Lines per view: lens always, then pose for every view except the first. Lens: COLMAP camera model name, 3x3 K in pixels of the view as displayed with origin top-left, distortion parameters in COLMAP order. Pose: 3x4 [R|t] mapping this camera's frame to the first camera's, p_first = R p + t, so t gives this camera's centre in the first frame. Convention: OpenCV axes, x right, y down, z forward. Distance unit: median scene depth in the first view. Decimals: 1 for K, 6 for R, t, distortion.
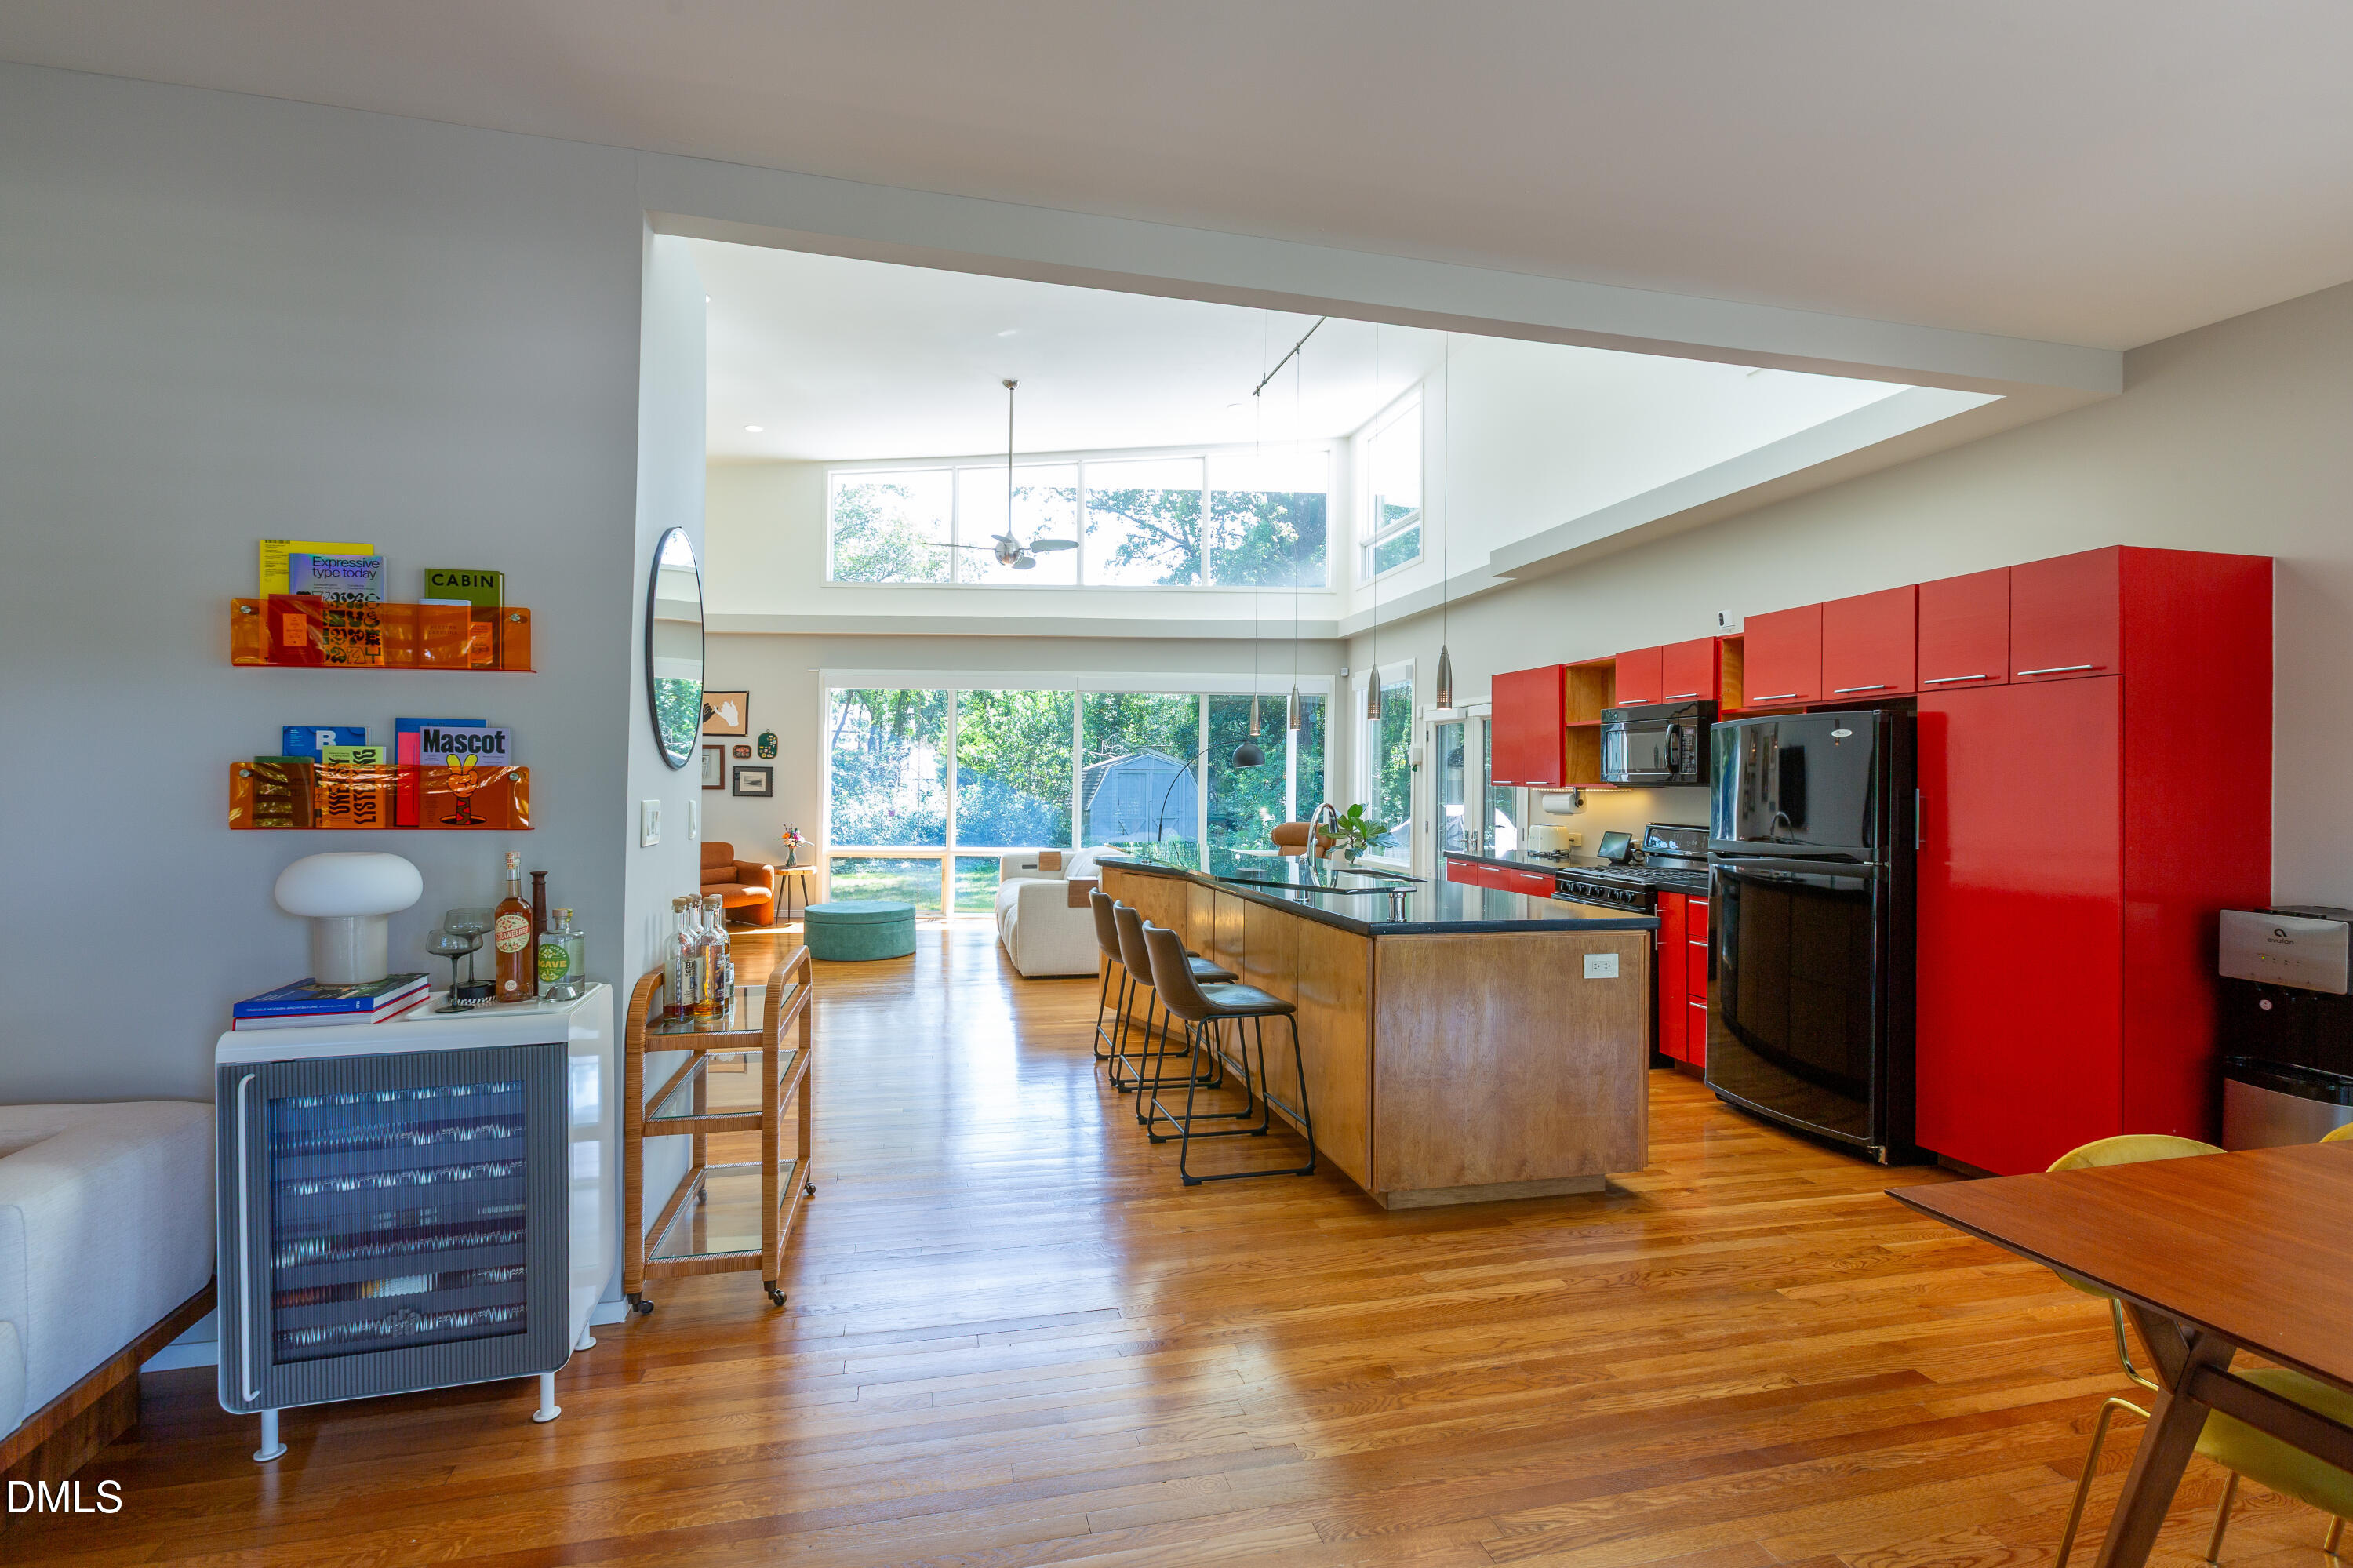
lens RADIAL K [[1060.1, 0, 1160.2], [0, 1060.1, 784.4], [0, 0, 1]] dist [-0.006354, 0.001024]
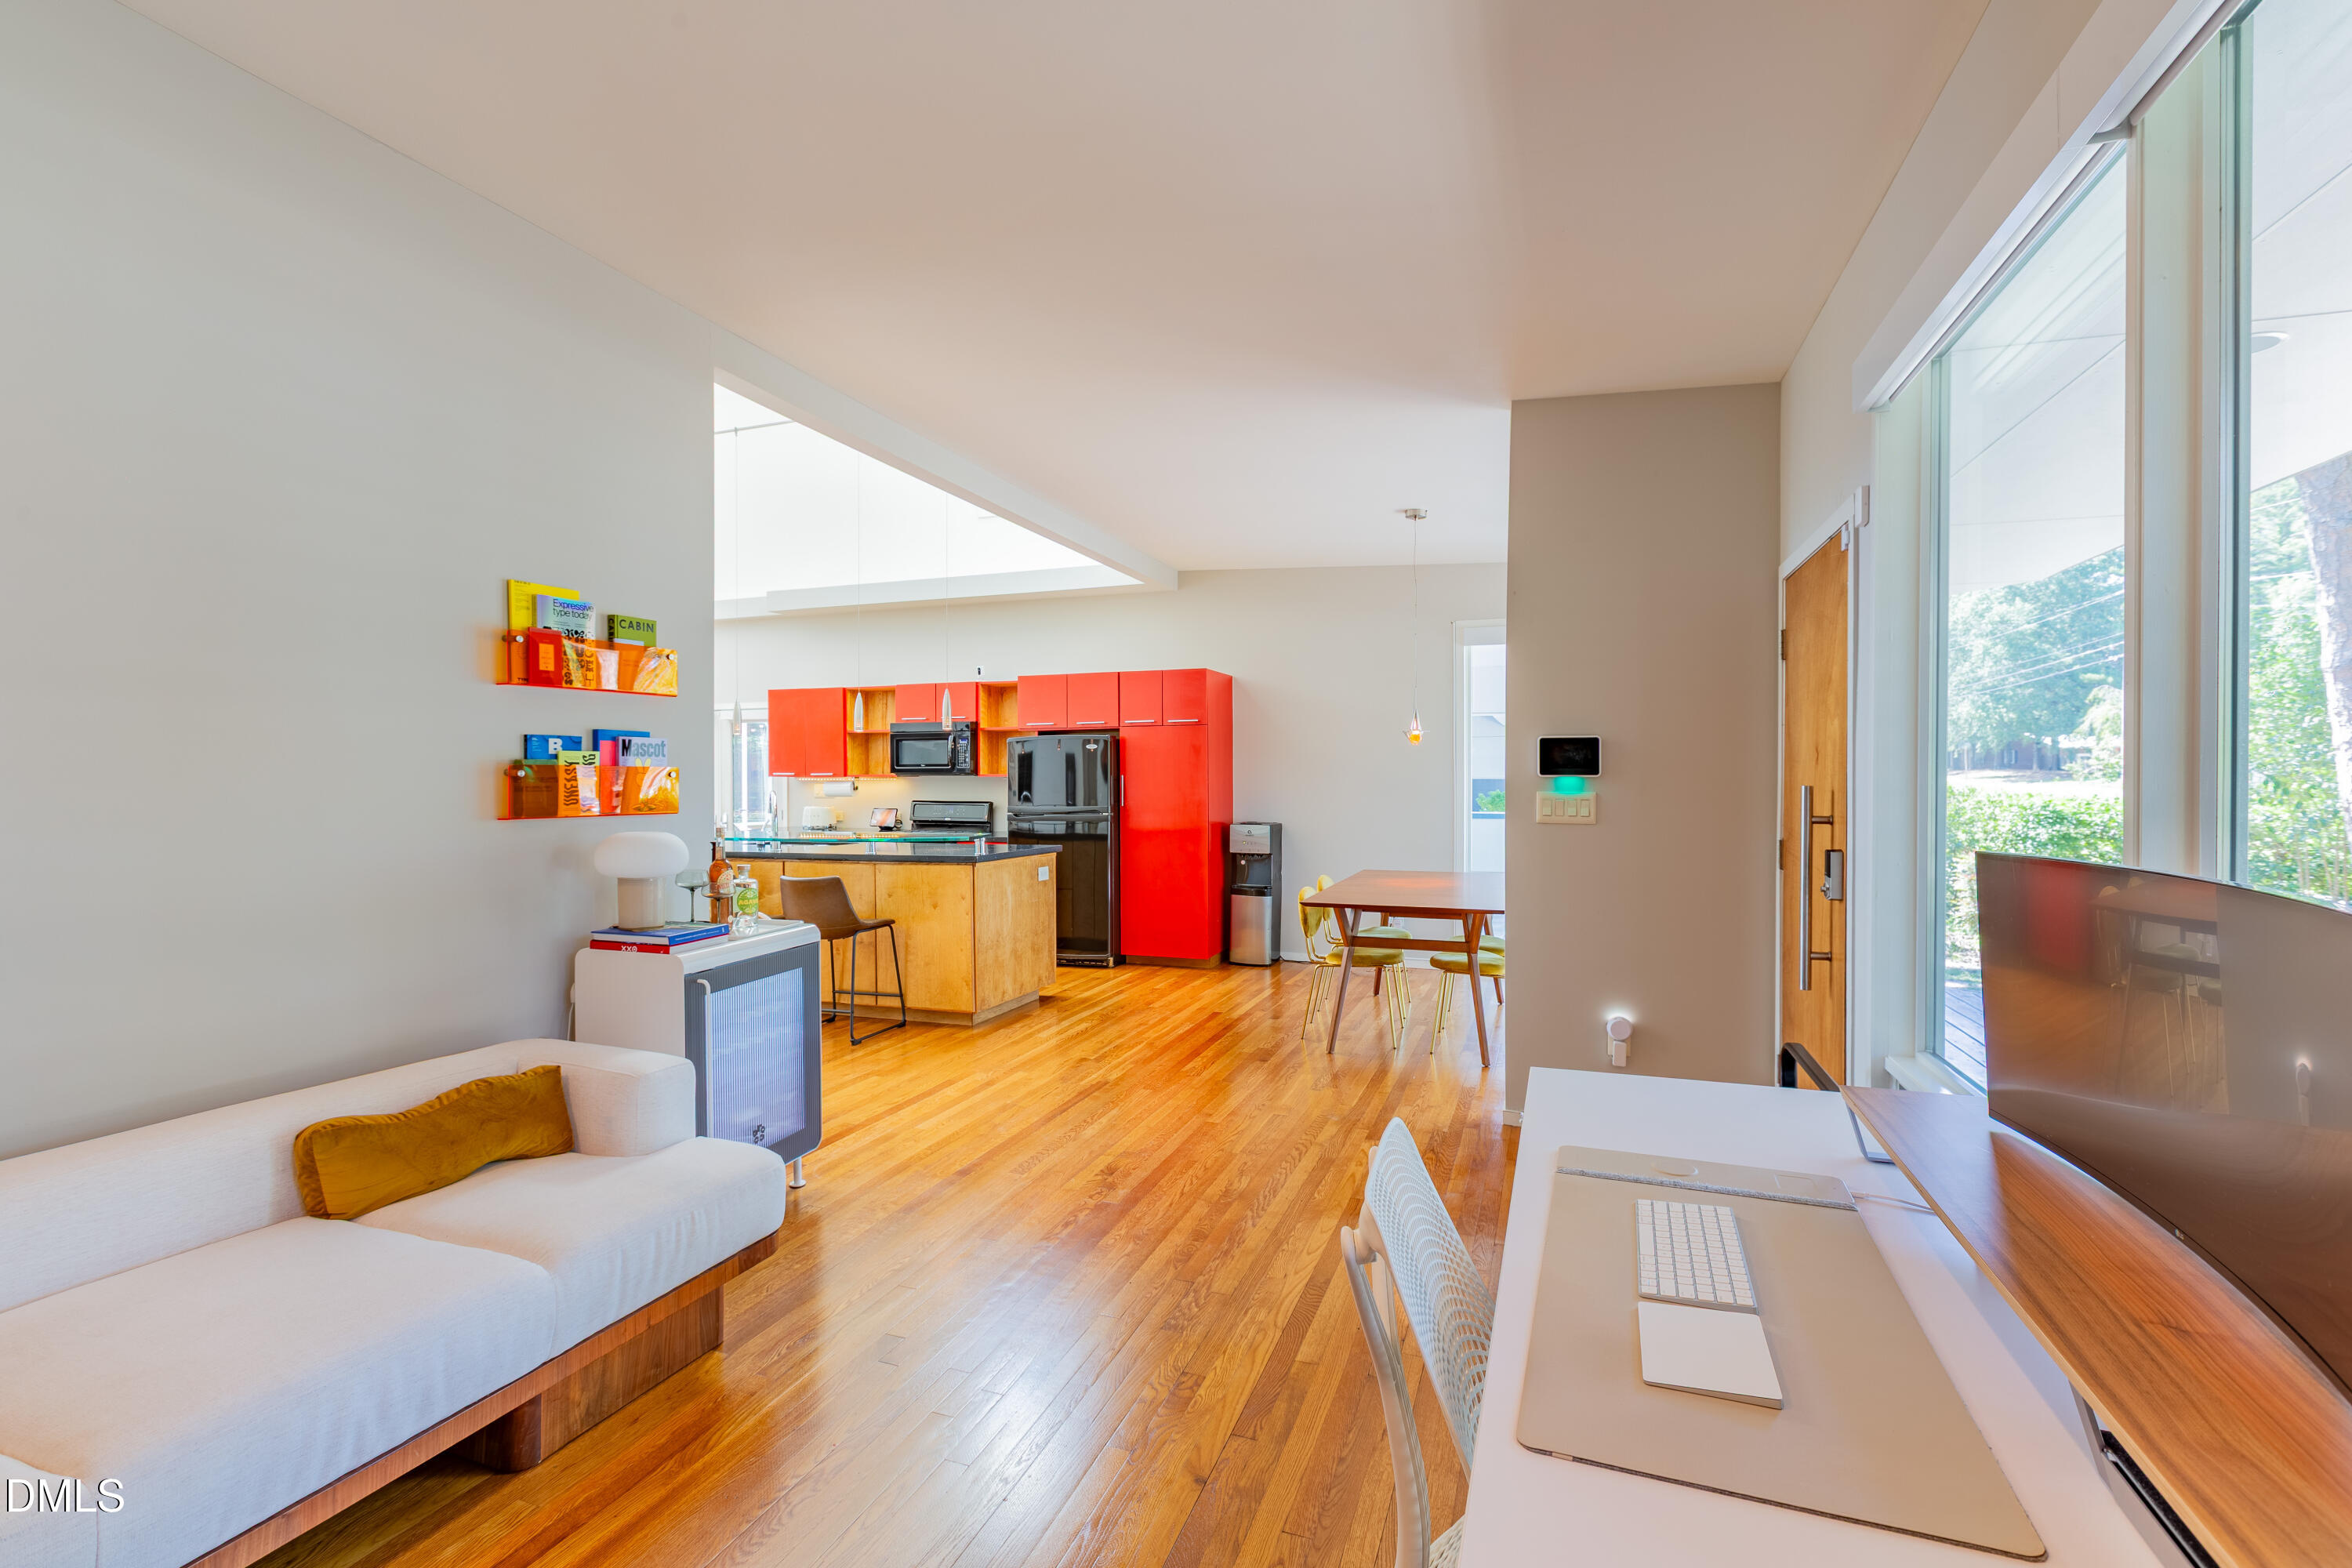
lens RADIAL K [[1059.6, 0, 1169.2], [0, 1059.6, 780.8], [0, 0, 1]] dist [-0.006354, 0.001024]
pose [[0.555935, -0.012802, 0.831127, -0.611692], [0.008184, 0.999917, 0.009928, -0.003382], [-0.831186, 0.001283, 0.555994, -0.125612]]
